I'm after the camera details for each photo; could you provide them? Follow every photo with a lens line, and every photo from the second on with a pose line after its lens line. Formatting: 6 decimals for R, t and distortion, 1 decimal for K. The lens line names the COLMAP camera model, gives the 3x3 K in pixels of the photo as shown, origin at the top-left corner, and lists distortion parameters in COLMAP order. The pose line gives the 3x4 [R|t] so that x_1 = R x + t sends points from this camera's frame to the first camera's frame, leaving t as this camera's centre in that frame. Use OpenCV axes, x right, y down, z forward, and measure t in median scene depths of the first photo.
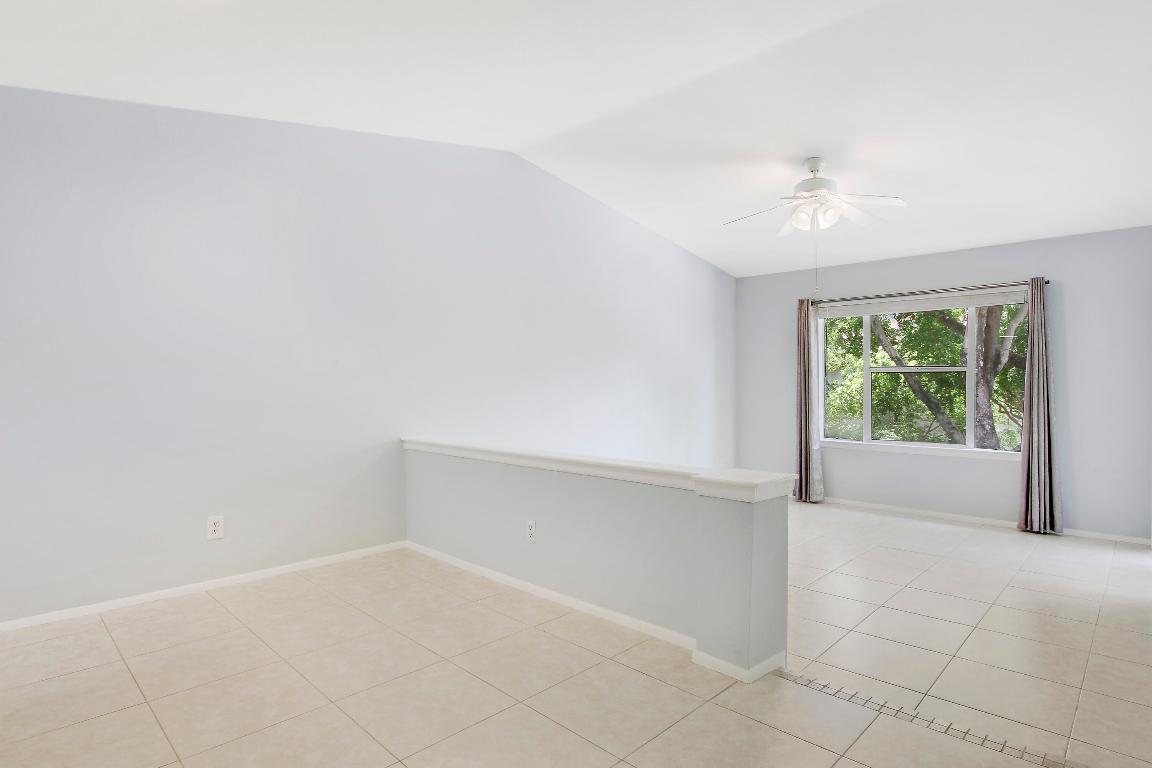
lens RADIAL K [[602.2, 0, 581.5], [0, 602.2, 386.7], [0, 0, 1]] dist [-0.019470, -0.000167]
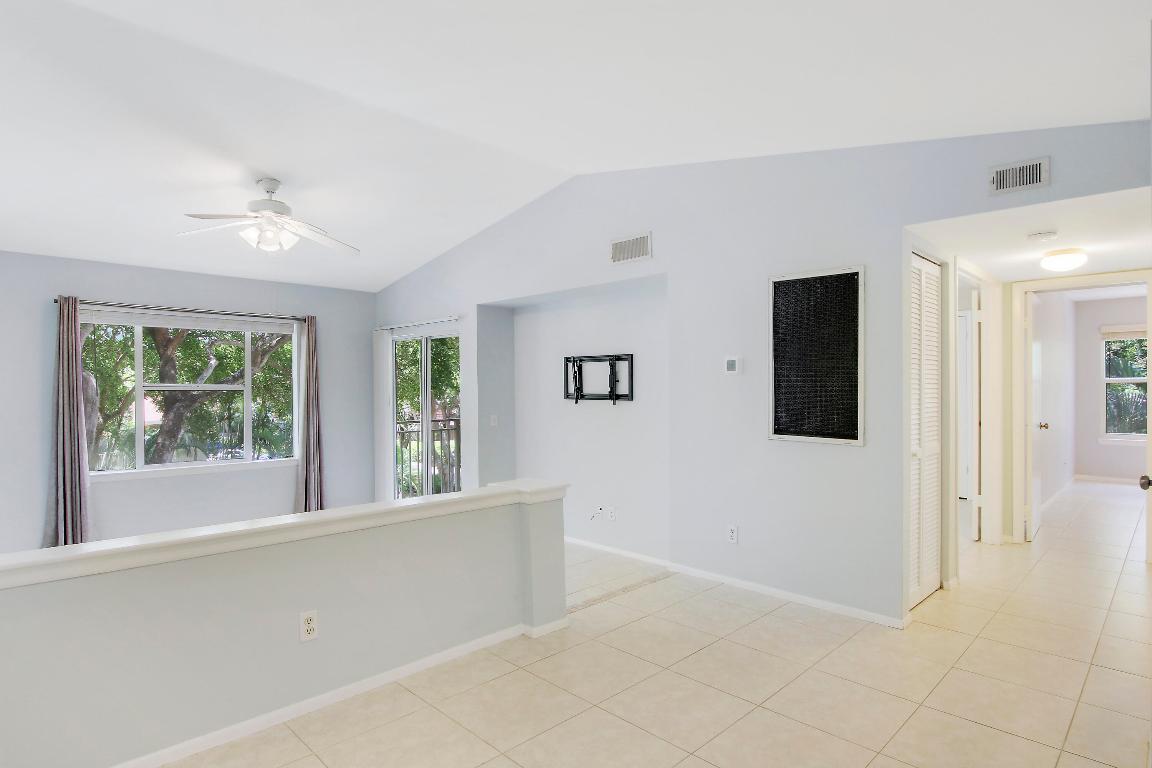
lens RADIAL K [[602.2, 0, 581.5], [0, 602.2, 386.7], [0, 0, 1]] dist [-0.019470, -0.000167]
pose [[0.022281, 0.005415, 0.999737, -0.586919], [0.000725, 0.999985, -0.005432, -0.033442], [-0.999751, 0.000846, 0.022277, 0.478392]]
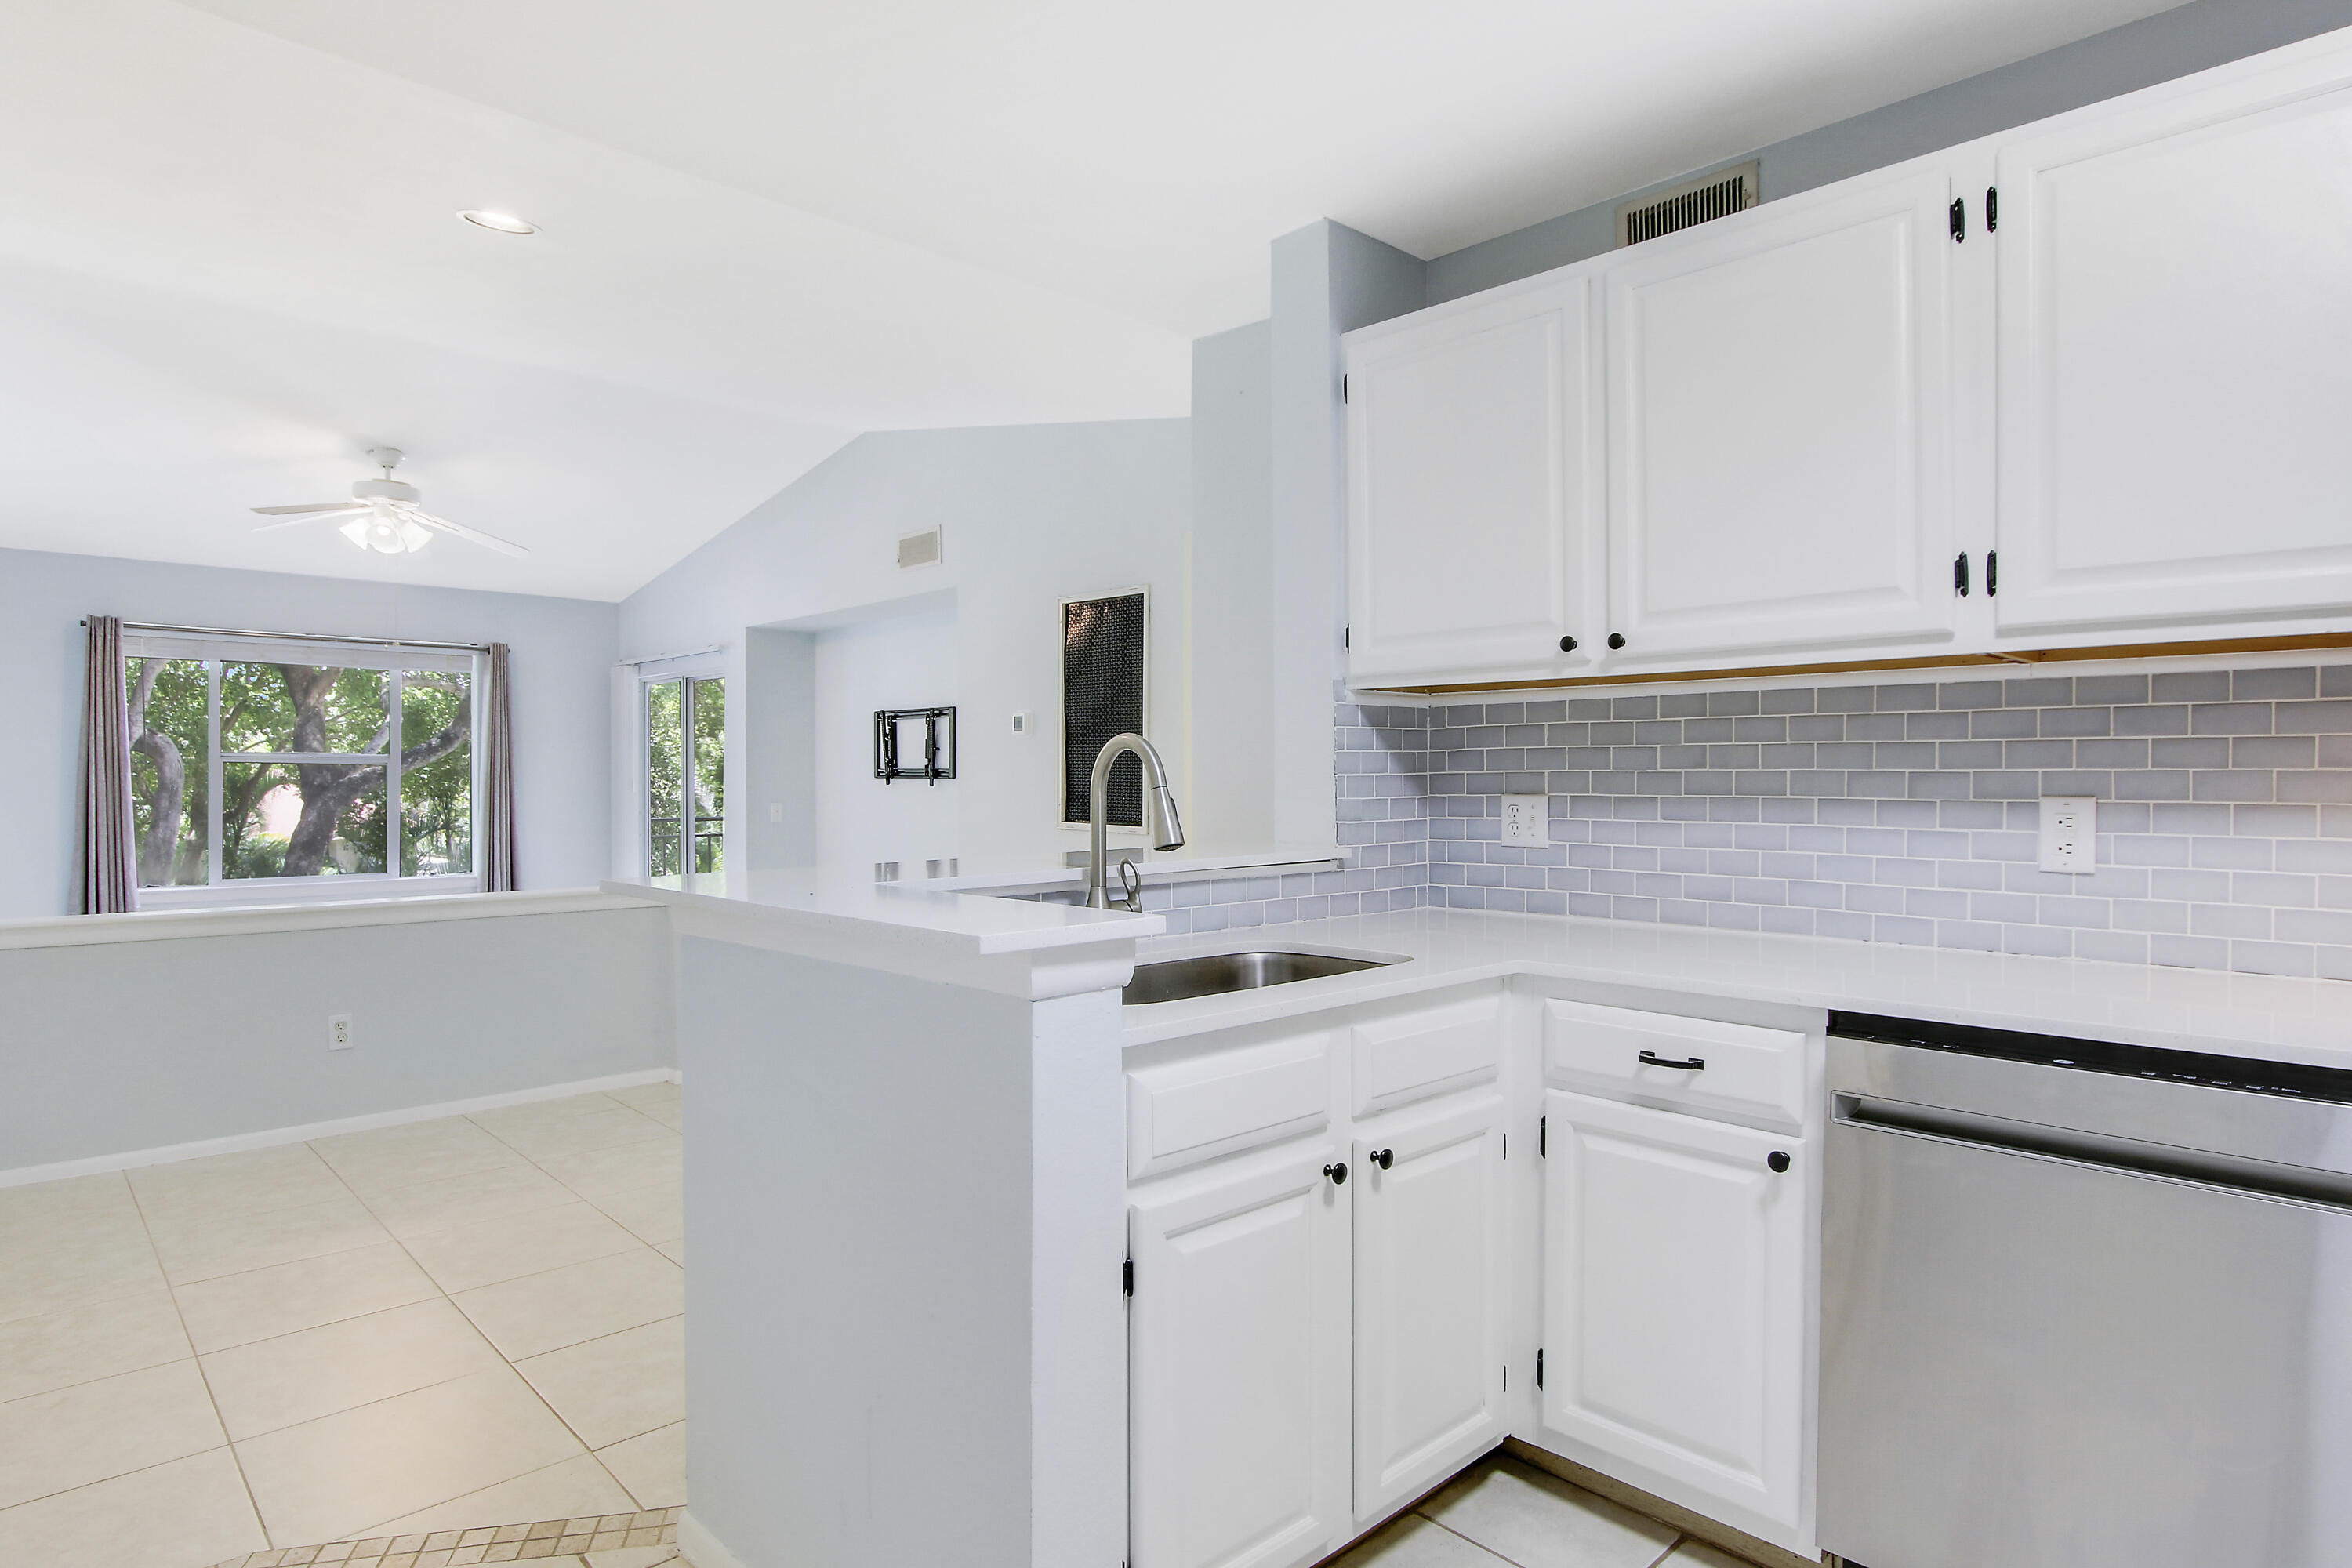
lens RADIAL K [[1238.6, 0, 1181.1], [0, 1238.6, 772.0], [0, 0, 1]] dist [-0.034066, 0.000290]
pose [[0.033999, 0.006261, 0.999402, -0.943623], [-0.002712, 0.999977, -0.006172, -0.013284], [-0.999418, -0.002500, 0.034015, 0.078557]]
